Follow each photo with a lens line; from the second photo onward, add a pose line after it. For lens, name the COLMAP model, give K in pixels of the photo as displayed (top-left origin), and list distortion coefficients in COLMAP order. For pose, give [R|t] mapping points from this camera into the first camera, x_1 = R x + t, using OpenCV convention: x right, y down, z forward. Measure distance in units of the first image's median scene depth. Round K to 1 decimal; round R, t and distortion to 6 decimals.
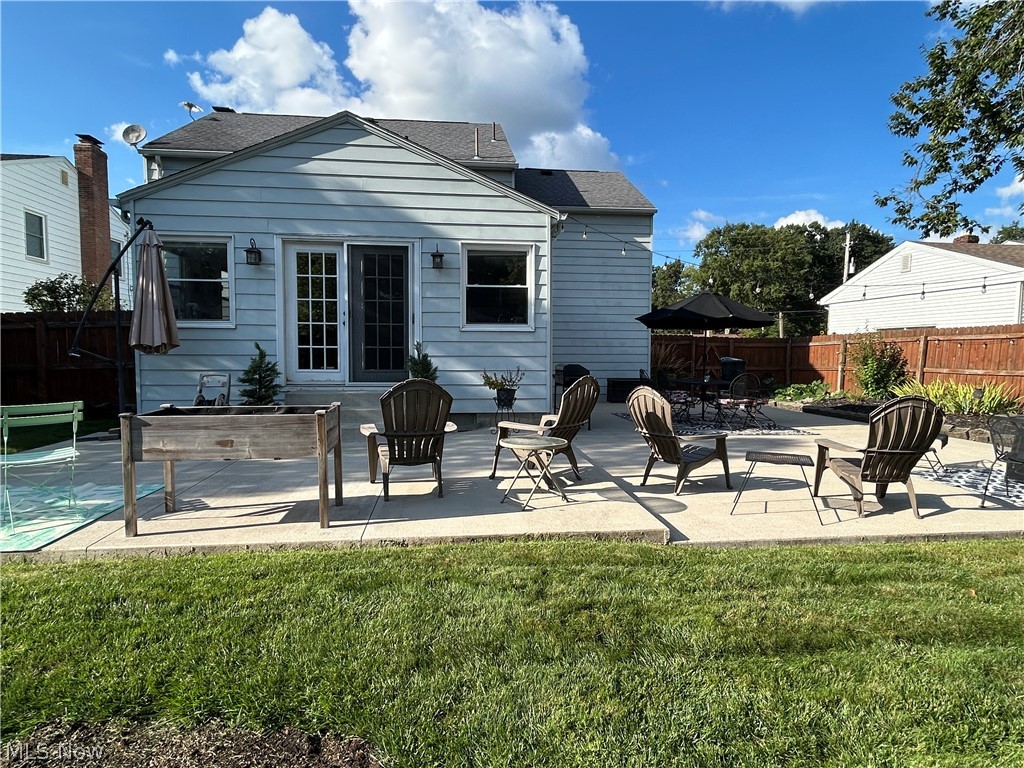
lens RADIAL K [[569.1, 0, 516.7], [0, 569.1, 383.5], [0, 0, 1]] dist [0.004326, 0.000507]
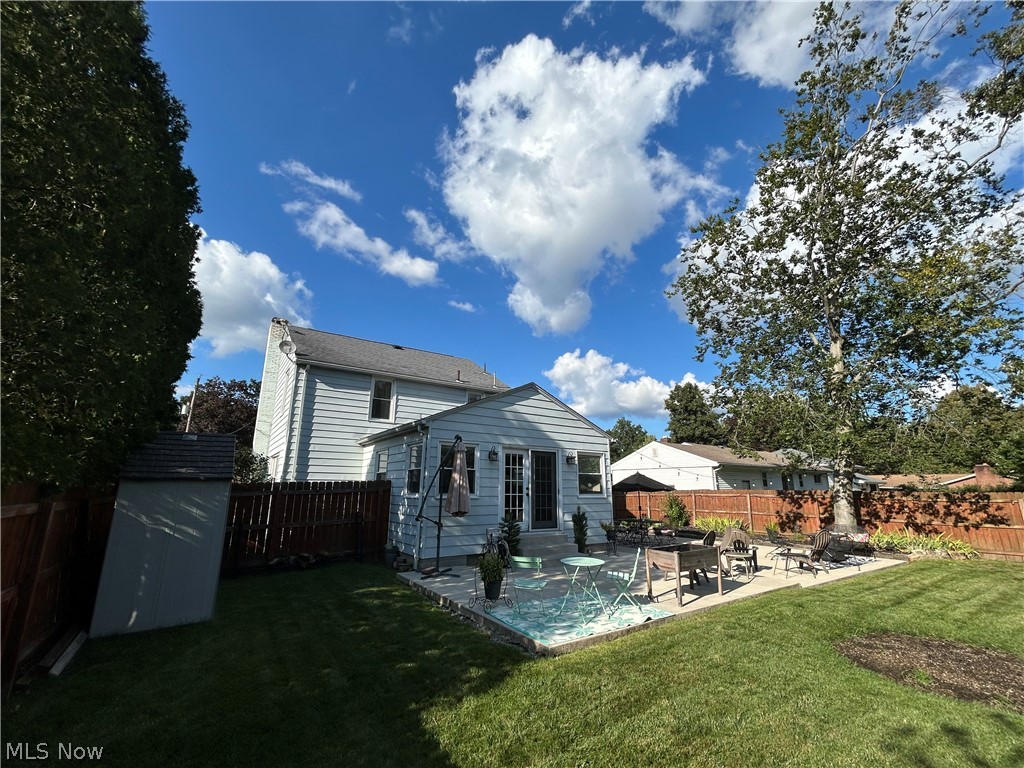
lens RADIAL K [[412.8, 0, 511.5], [0, 412.8, 381.8], [0, 0, 1]] dist [-0.000719, -0.000157]
pose [[0.894125, 0.116614, 0.432368, -0.930938], [0.017689, 0.955549, -0.294301, -0.062819], [-0.447468, 0.270790, 0.852317, -0.164527]]
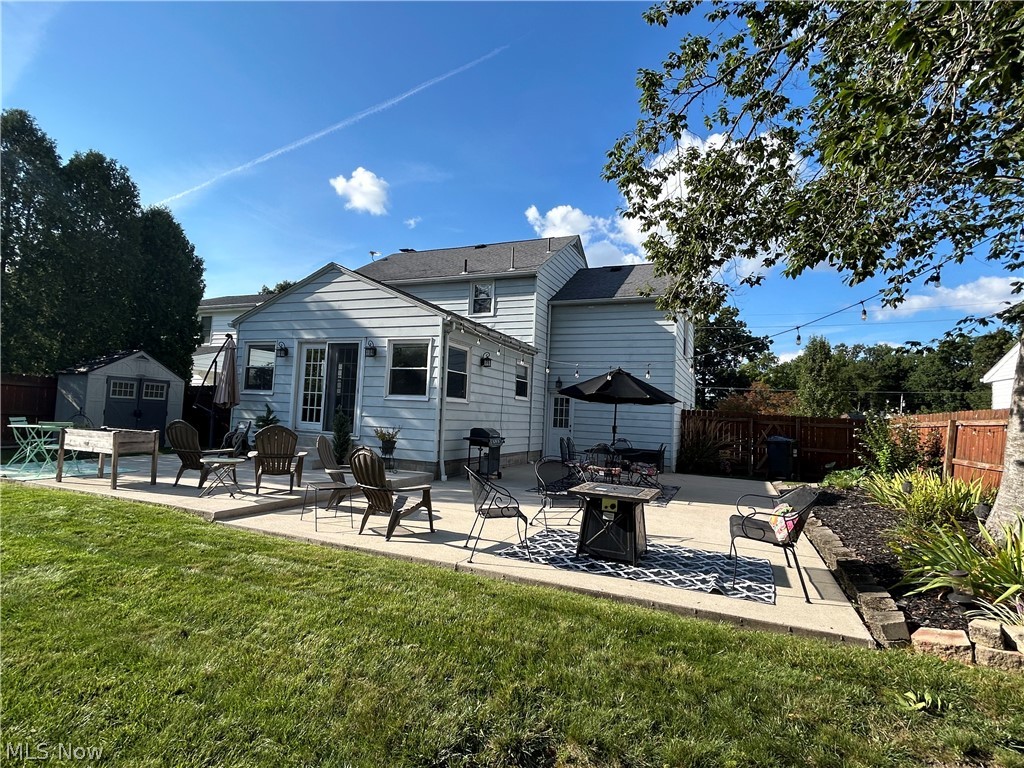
lens RADIAL K [[526.6, 0, 514.5], [0, 526.6, 385.7], [0, 0, 1]] dist [0.001920, -0.001178]
pose [[0.869307, 0.007987, -0.494208, 0.849490], [-0.070877, 0.991550, -0.108649, -0.006157], [0.489164, 0.129477, 0.862528, 0.010407]]
